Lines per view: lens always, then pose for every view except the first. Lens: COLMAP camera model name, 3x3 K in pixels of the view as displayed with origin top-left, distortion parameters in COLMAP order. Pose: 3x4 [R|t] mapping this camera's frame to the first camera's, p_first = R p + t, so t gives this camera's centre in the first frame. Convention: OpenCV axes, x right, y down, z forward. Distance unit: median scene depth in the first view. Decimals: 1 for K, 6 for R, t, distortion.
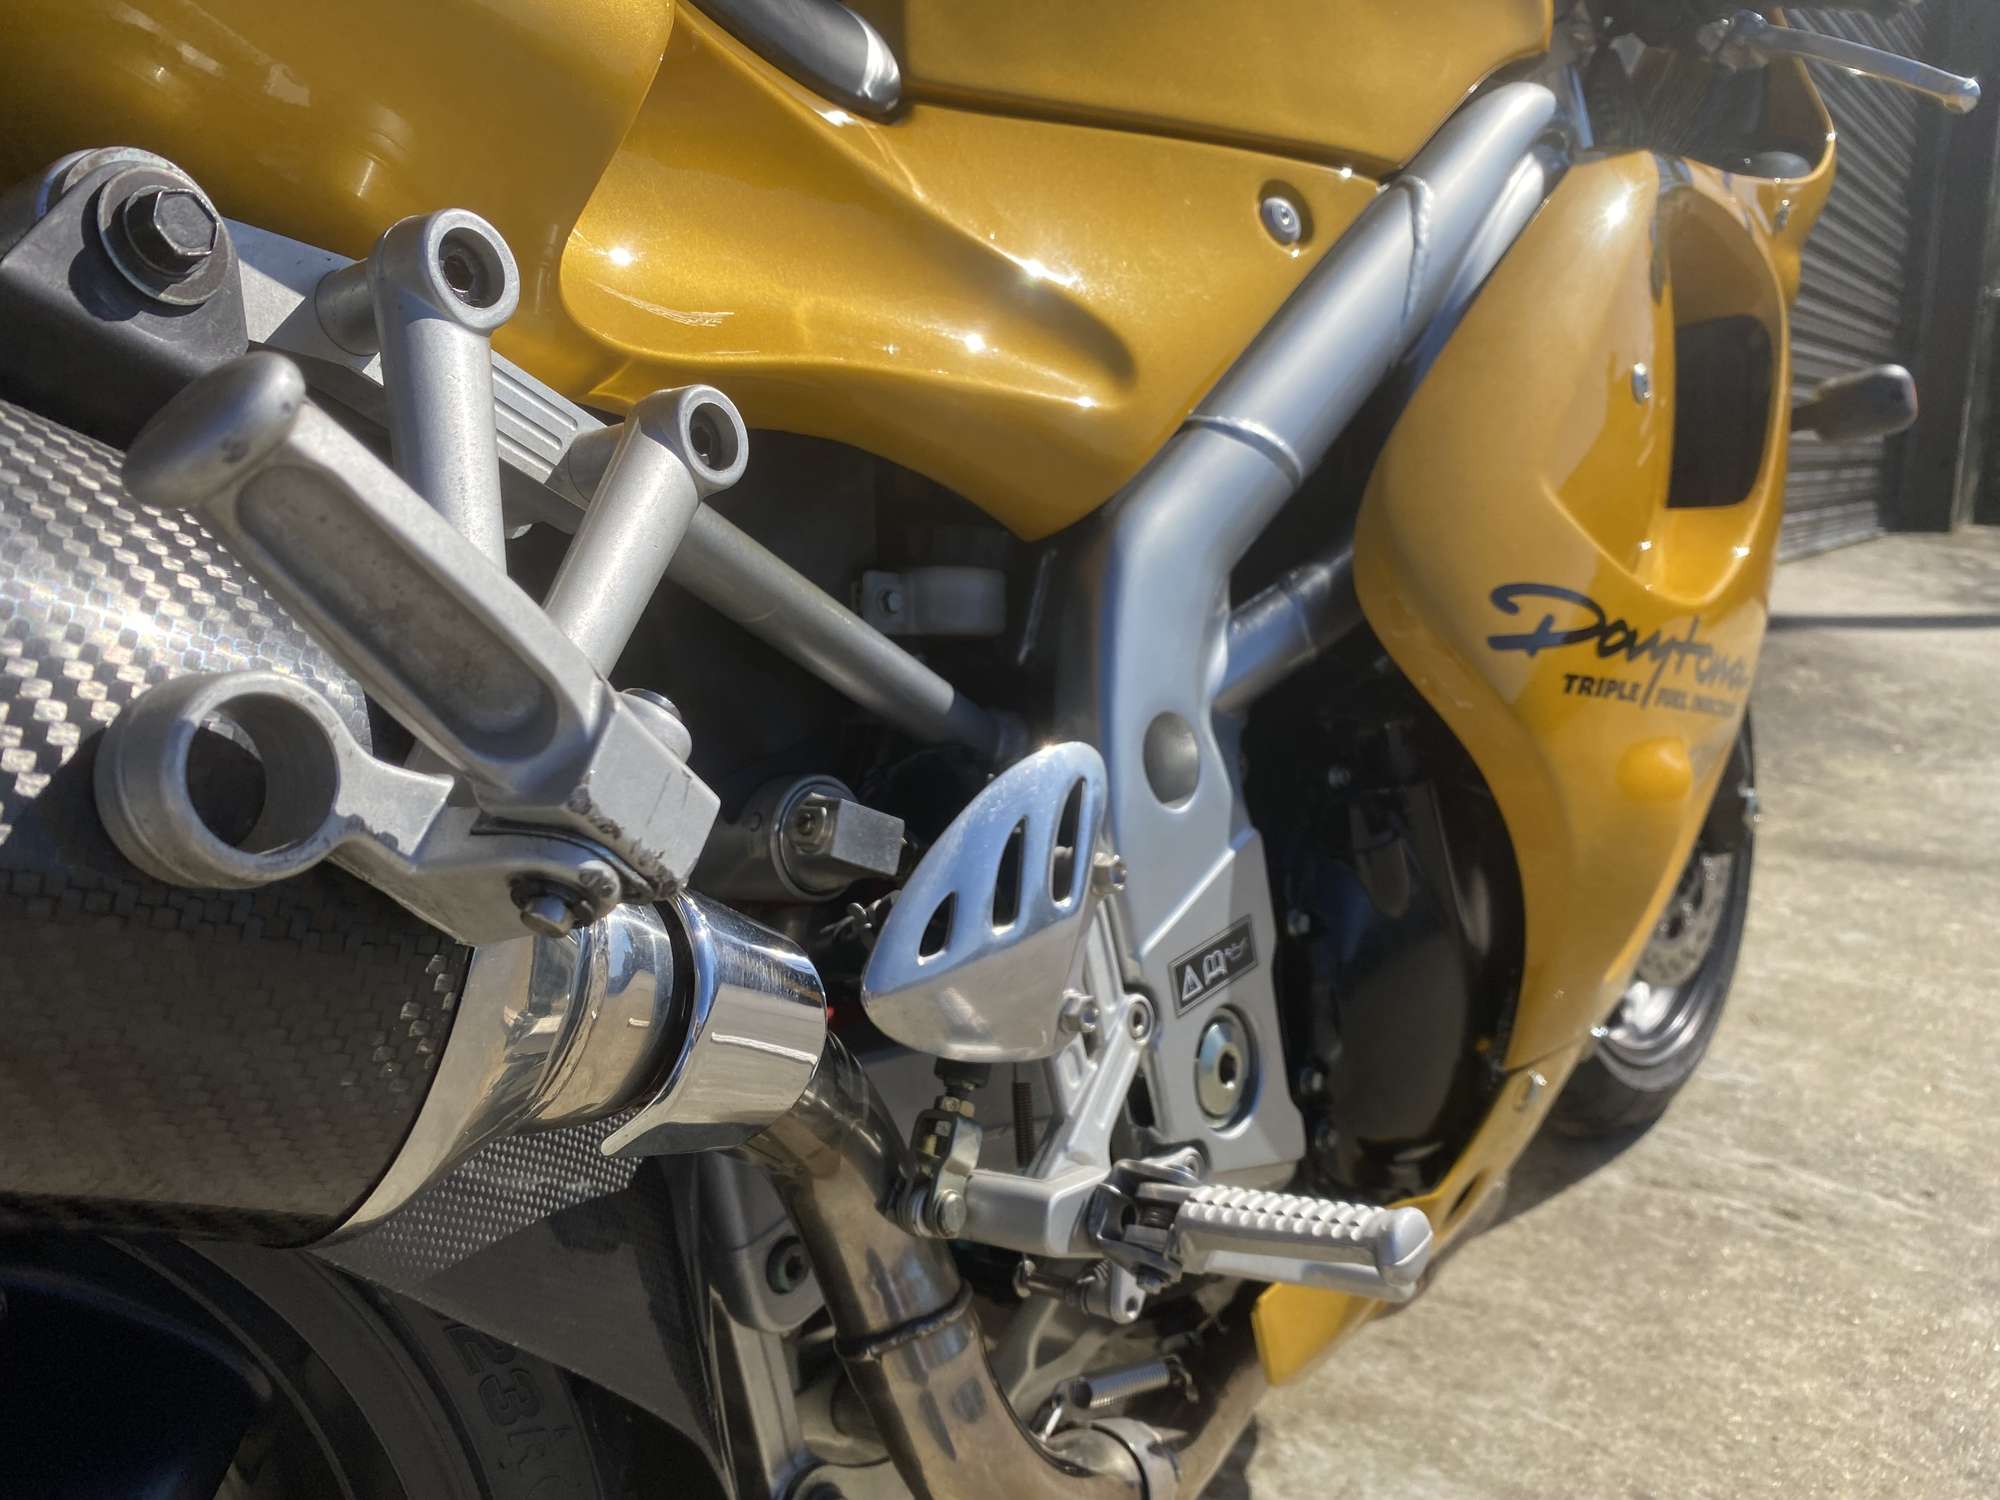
lens RADIAL K [[1610.5, 0, 938.6], [0, 1610.5, 747.3], [0, 0, 1]] dist [0.002480, -0.005556]
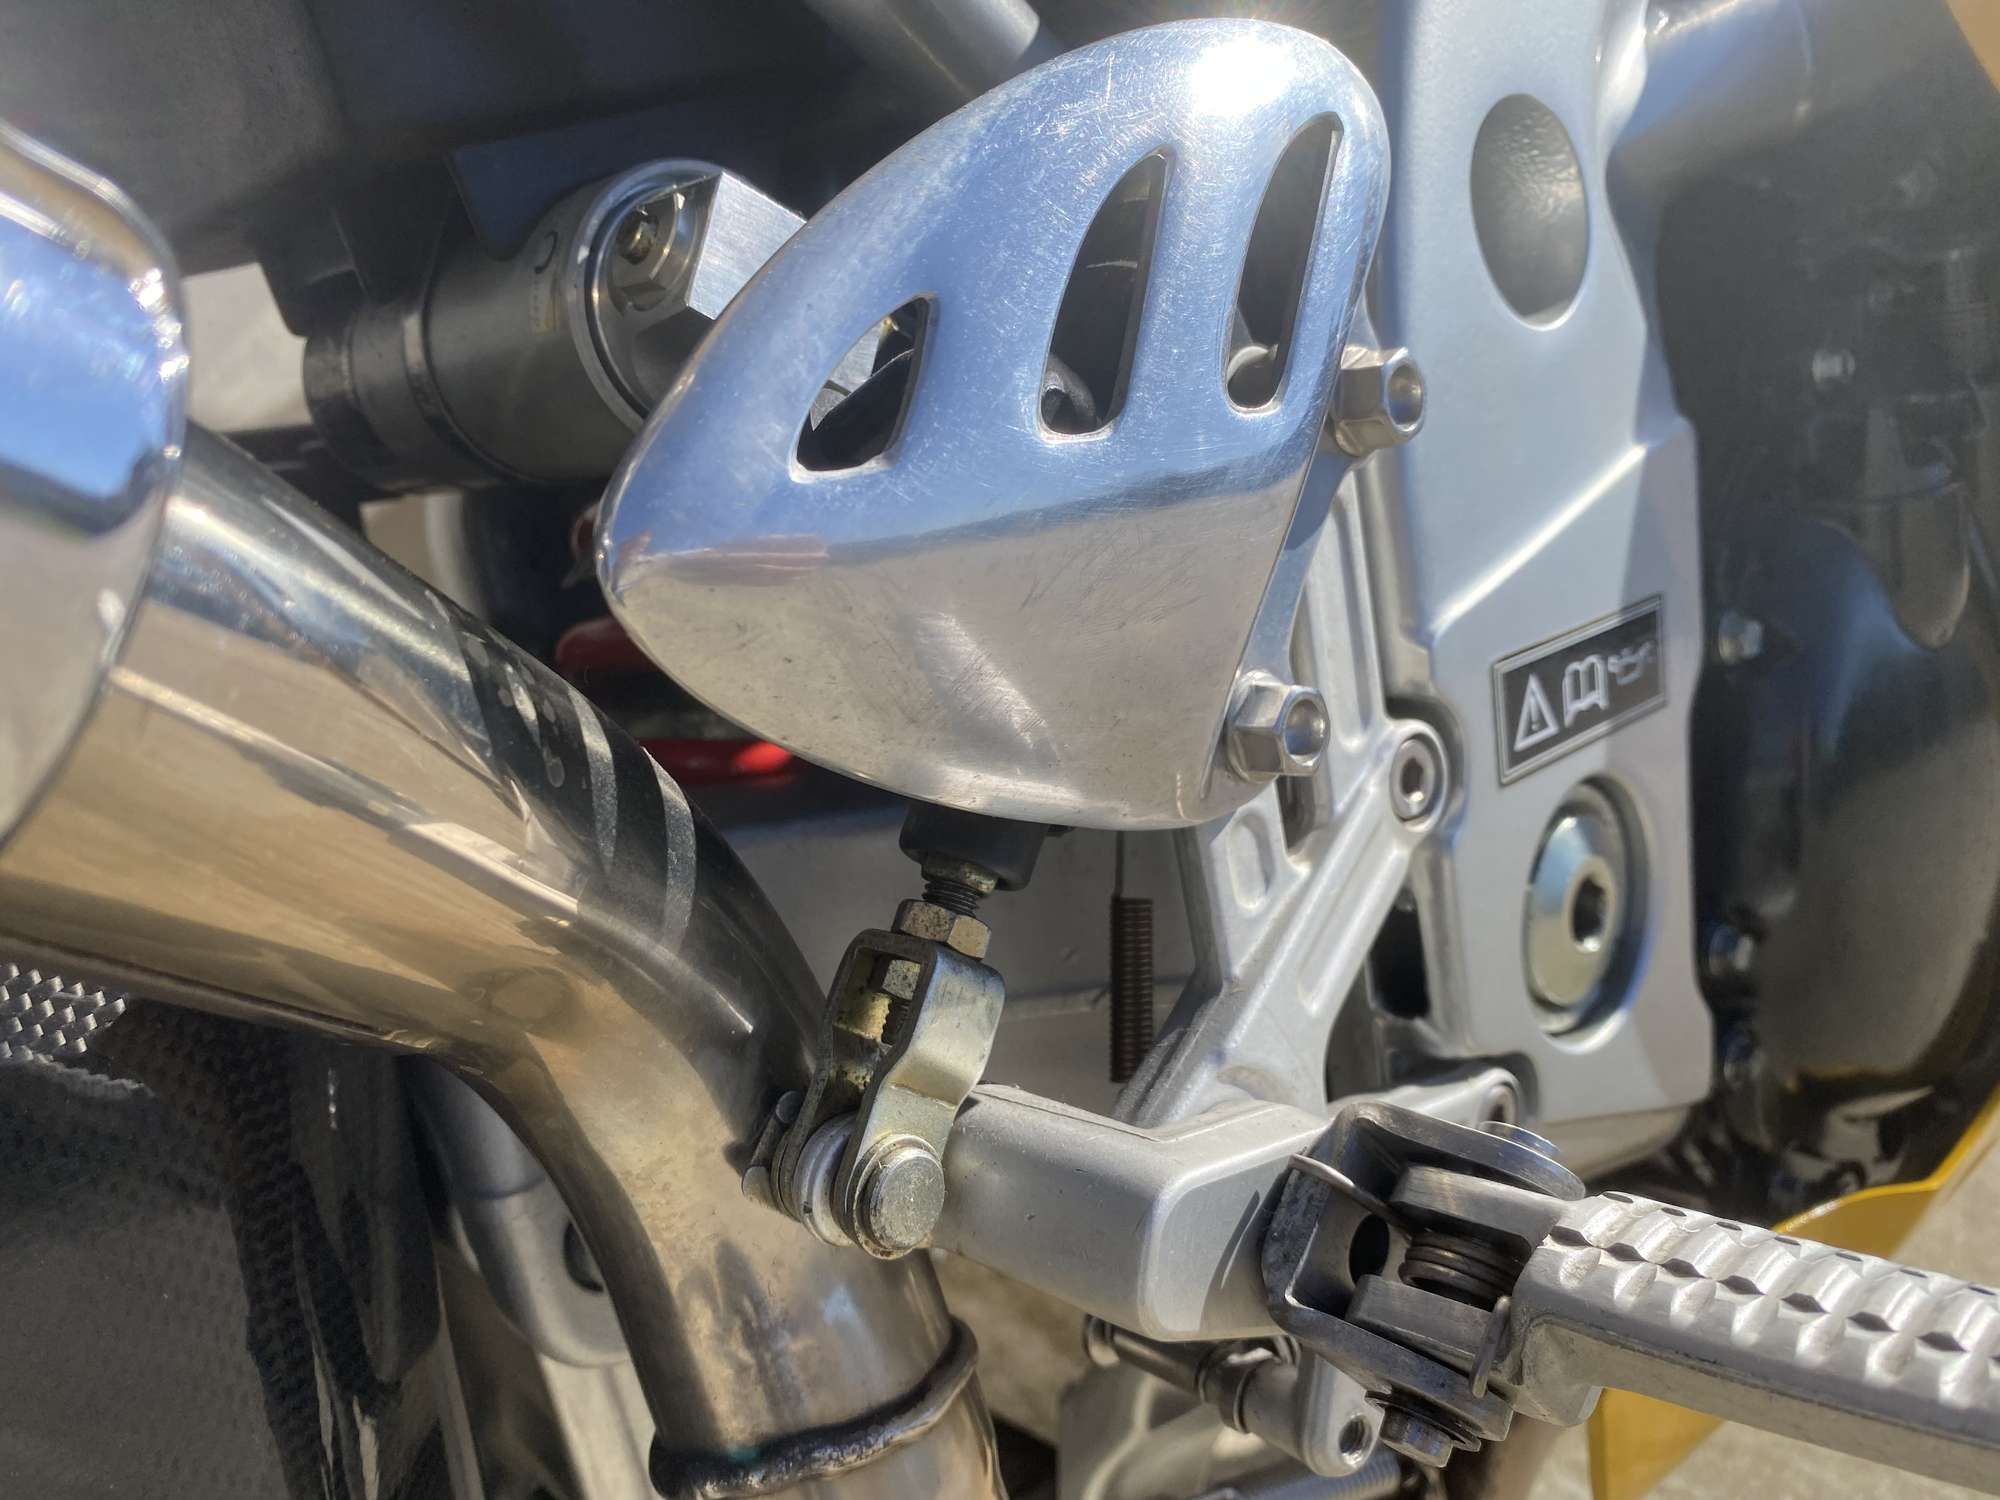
lens RADIAL K [[1628.6, 0, 865.6], [0, 1628.6, 752.2], [0, 0, 1]] dist [0.064502, -0.220604]
pose [[0.984559, 0.062378, -0.163564, 0.052600], [-0.046680, 0.994079, 0.098124, 0.133578], [0.168716, -0.088973, 0.981641, 0.572624]]
